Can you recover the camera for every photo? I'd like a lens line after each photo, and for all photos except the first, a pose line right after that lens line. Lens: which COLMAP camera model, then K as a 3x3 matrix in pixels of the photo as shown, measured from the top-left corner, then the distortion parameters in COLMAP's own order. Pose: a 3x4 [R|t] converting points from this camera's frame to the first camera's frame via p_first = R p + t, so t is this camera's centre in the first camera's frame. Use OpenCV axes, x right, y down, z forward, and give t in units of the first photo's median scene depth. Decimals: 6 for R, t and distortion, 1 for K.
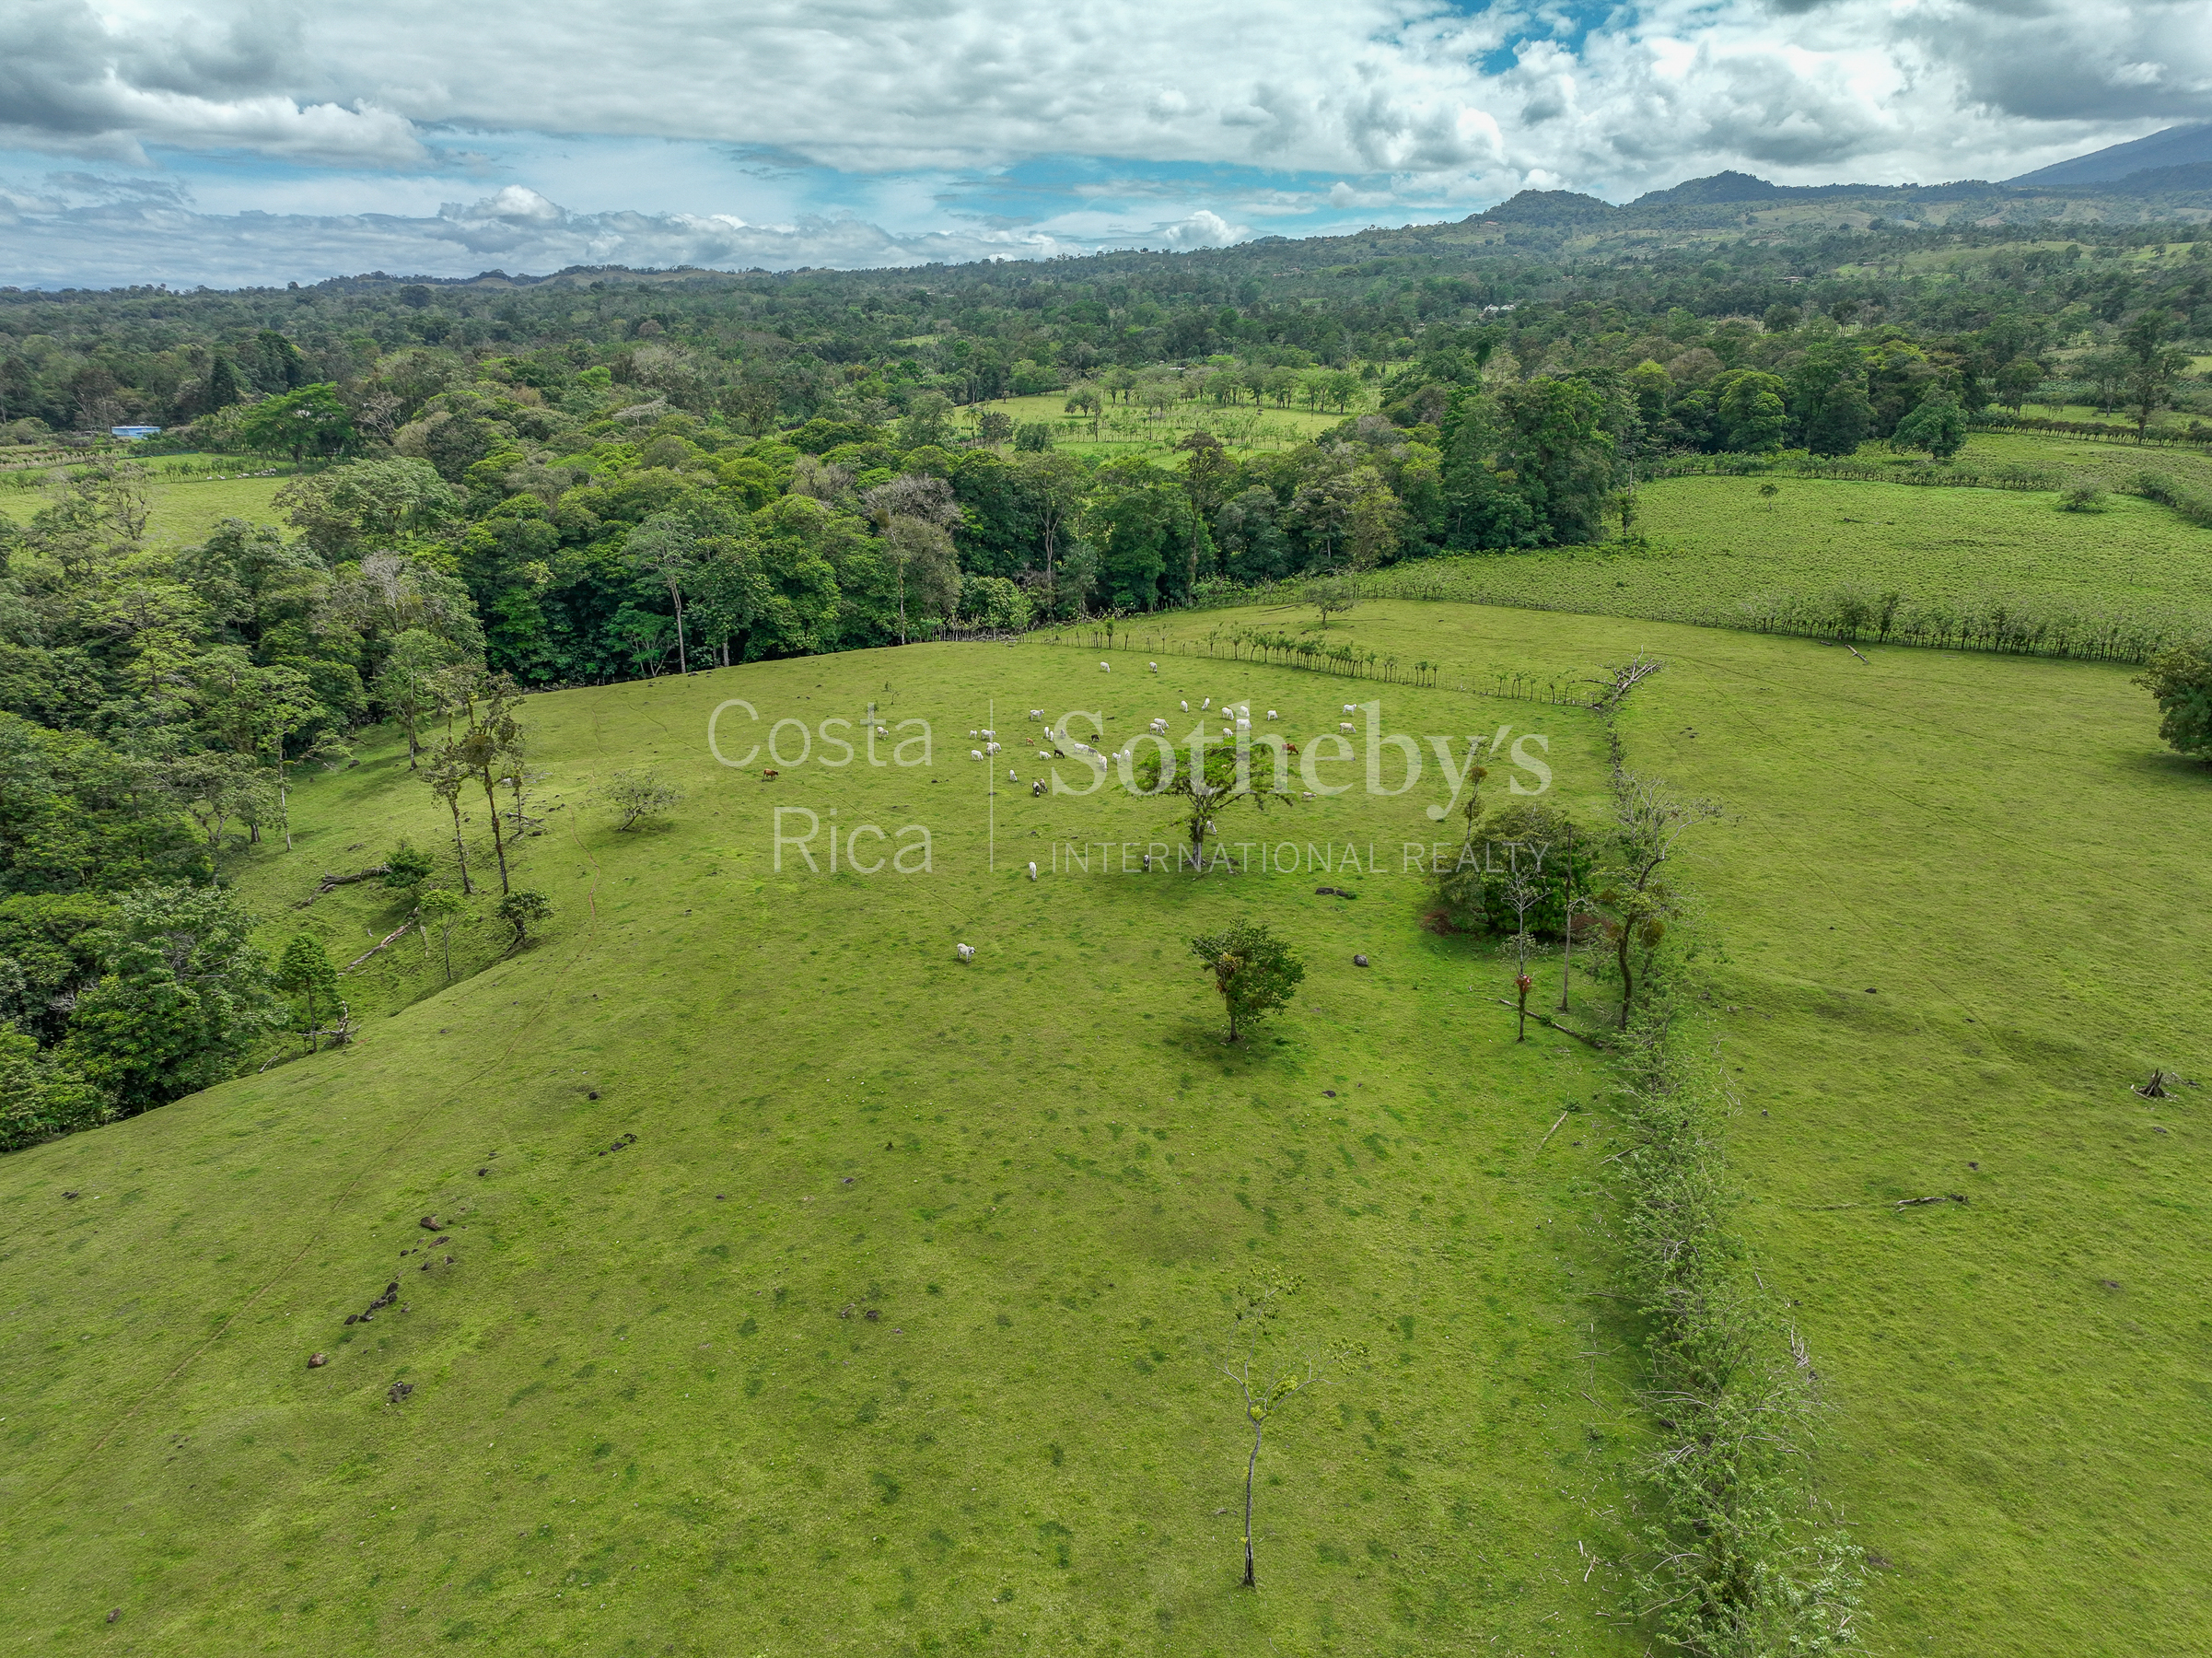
lens RADIAL K [[1563.9, 0, 1106.0], [0, 1563.9, 829.0], [0, 0, 1]] dist [-0.005407, 0.023687]
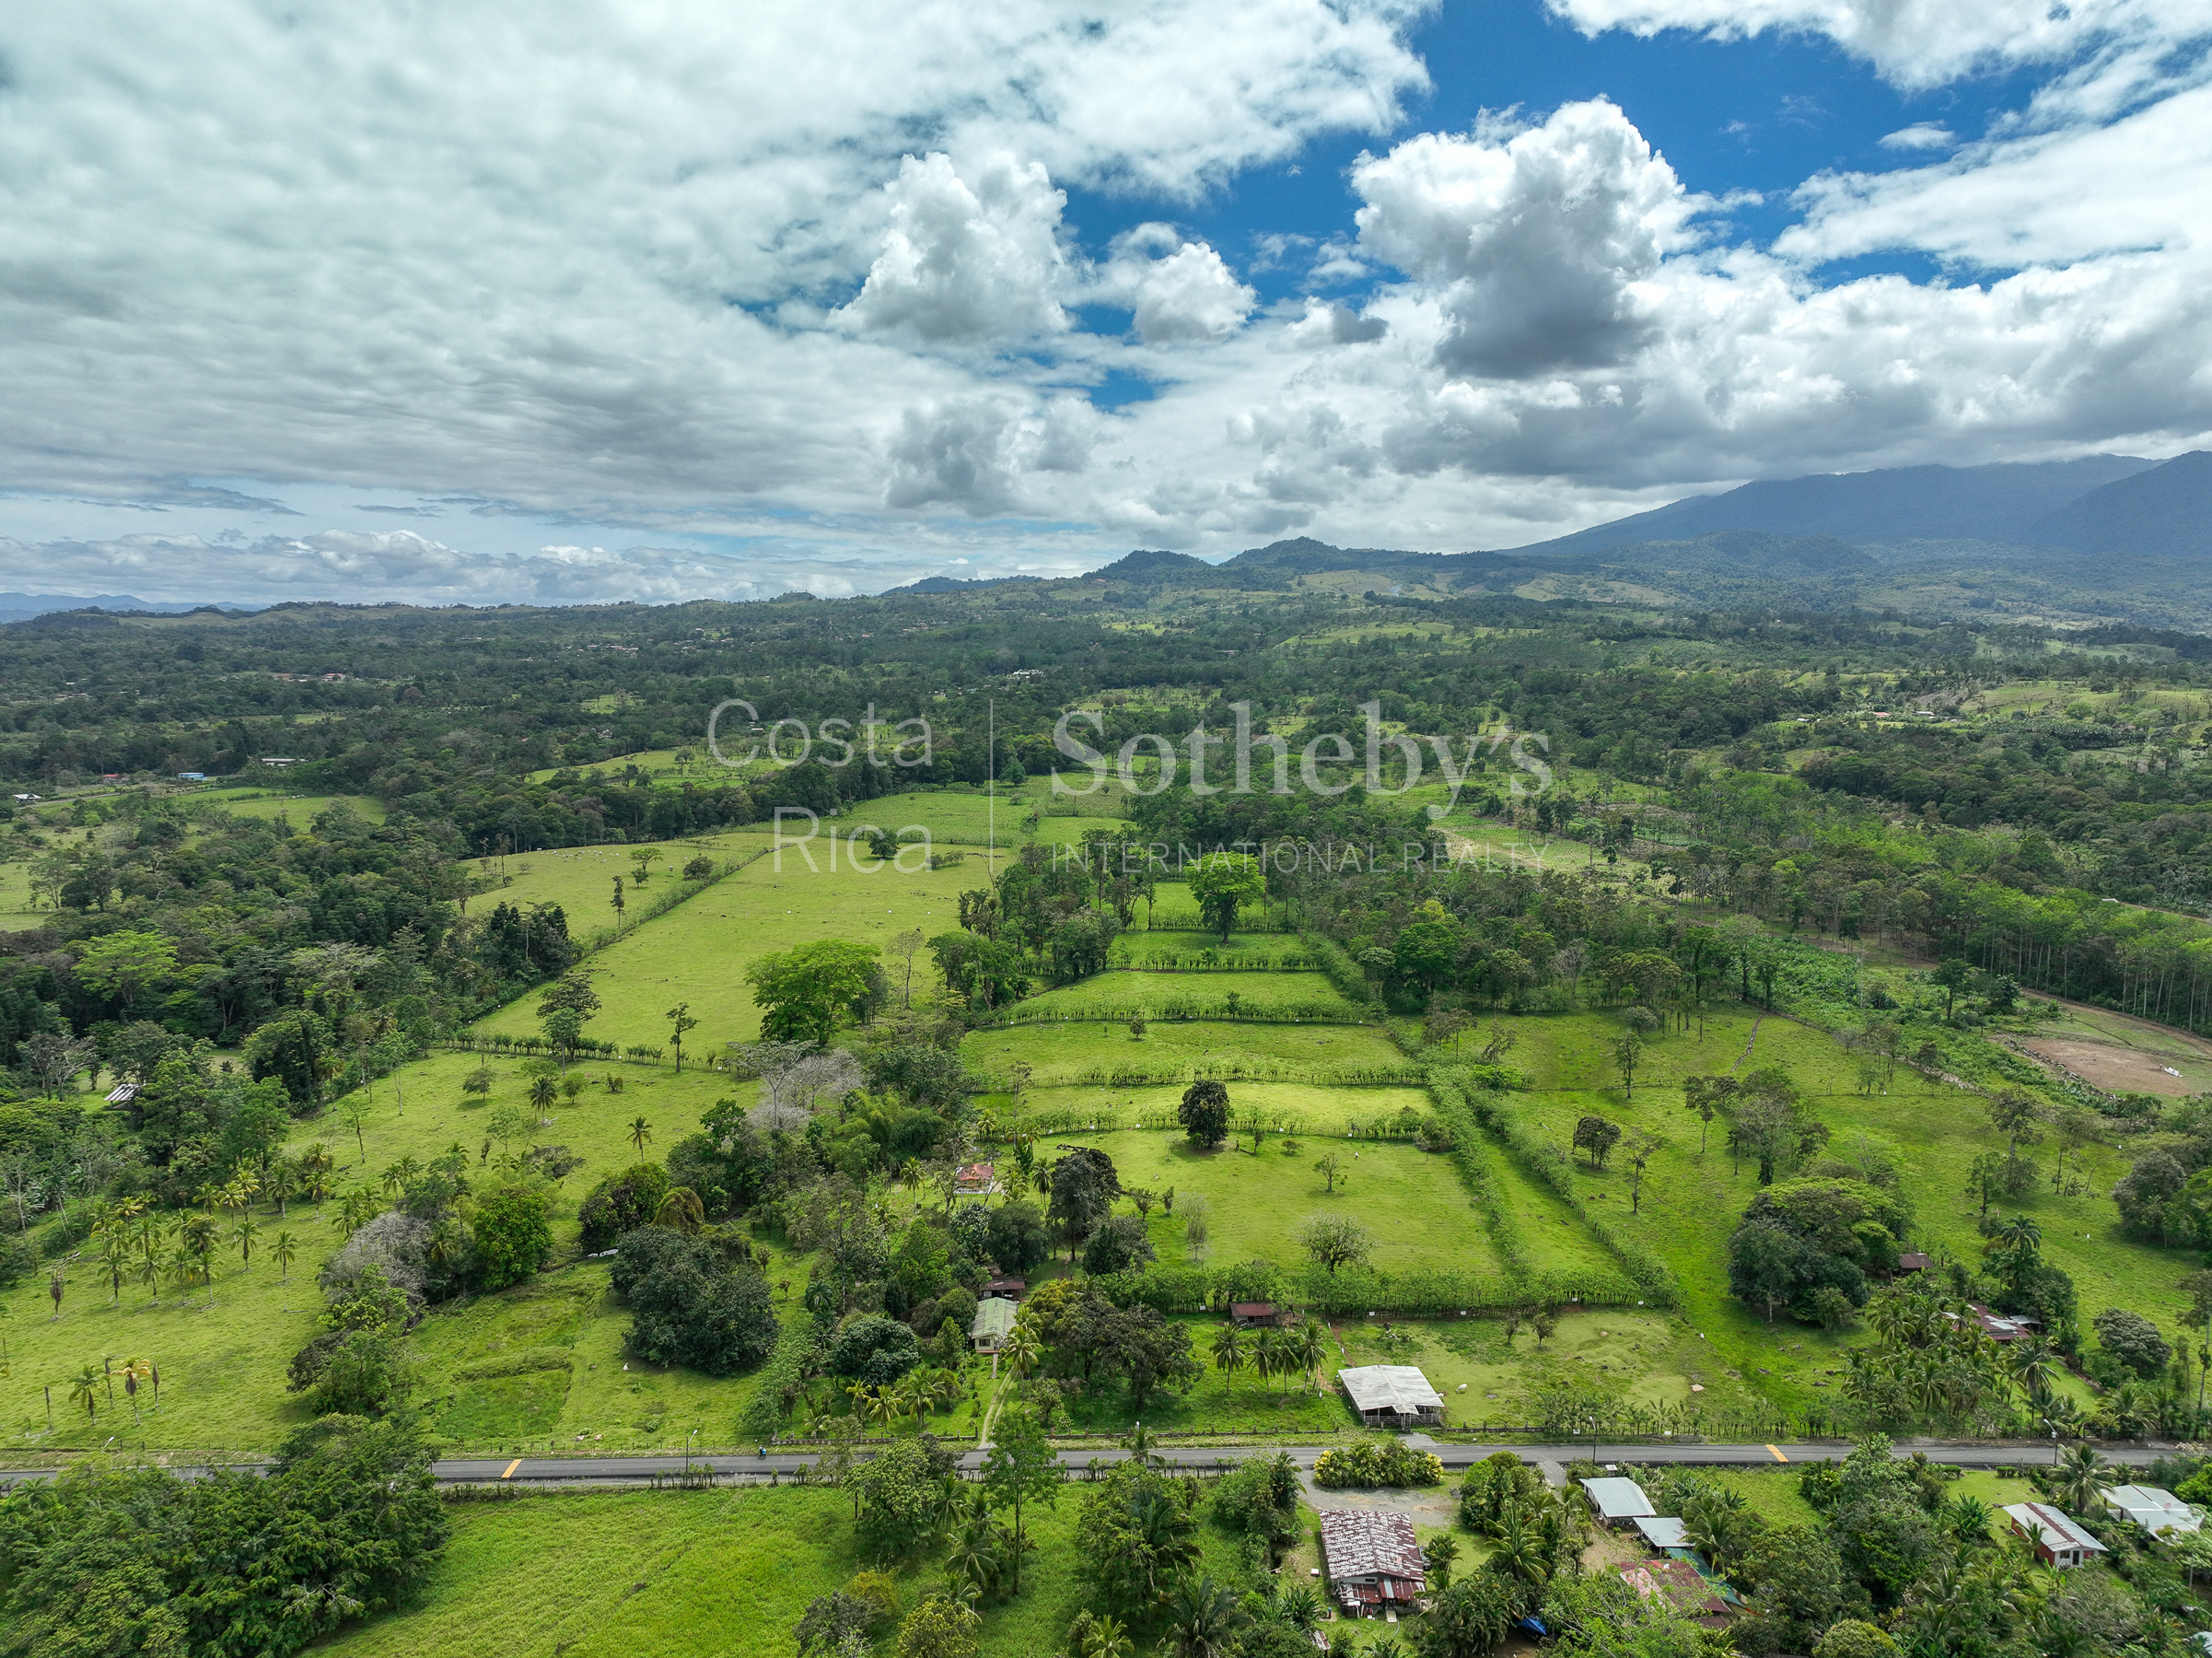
lens RADIAL K [[1563.9, 0, 1106.0], [0, 1563.9, 829.0], [0, 0, 1]] dist [-0.005407, 0.023687]
pose [[0.982219, -0.012389, 0.187332, 0.097626], [0.047817, 0.981422, -0.185806, 0.149927], [-0.181550, 0.191460, 0.964564, -0.701985]]
